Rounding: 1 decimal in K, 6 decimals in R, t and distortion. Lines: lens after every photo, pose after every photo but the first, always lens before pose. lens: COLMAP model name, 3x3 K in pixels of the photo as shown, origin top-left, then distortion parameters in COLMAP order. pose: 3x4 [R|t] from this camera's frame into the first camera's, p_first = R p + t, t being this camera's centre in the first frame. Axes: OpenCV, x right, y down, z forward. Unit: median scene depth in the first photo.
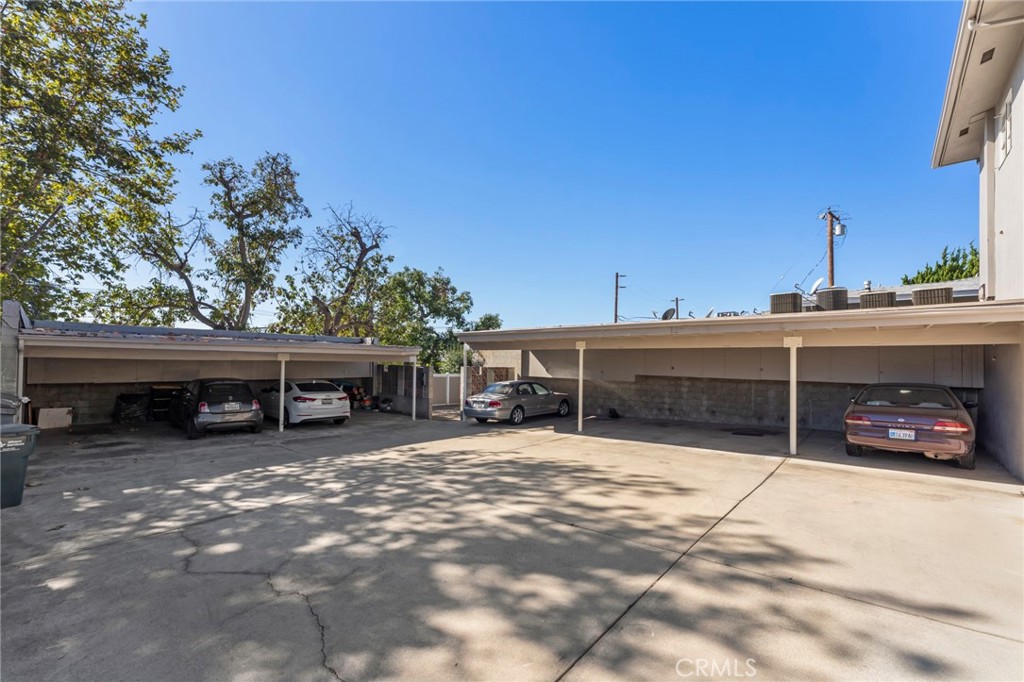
lens RADIAL K [[419.3, 0, 509.5], [0, 419.3, 348.5], [0, 0, 1]] dist [0.000372, 0.000047]
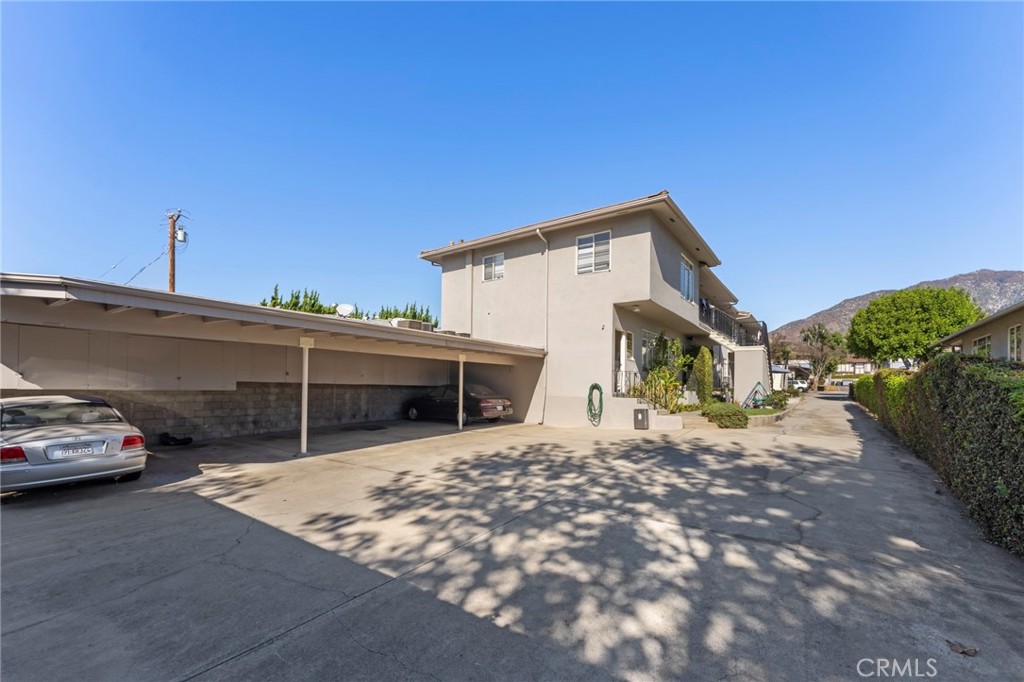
lens RADIAL K [[436.6, 0, 513.9], [0, 436.6, 375.8], [0, 0, 1]] dist [-0.002251, -0.000274]
pose [[-0.119169, 0.009124, 0.992832, -0.587597], [-0.048688, 0.998701, -0.015022, 0.040382], [-0.991680, -0.050129, -0.118570, 0.609471]]
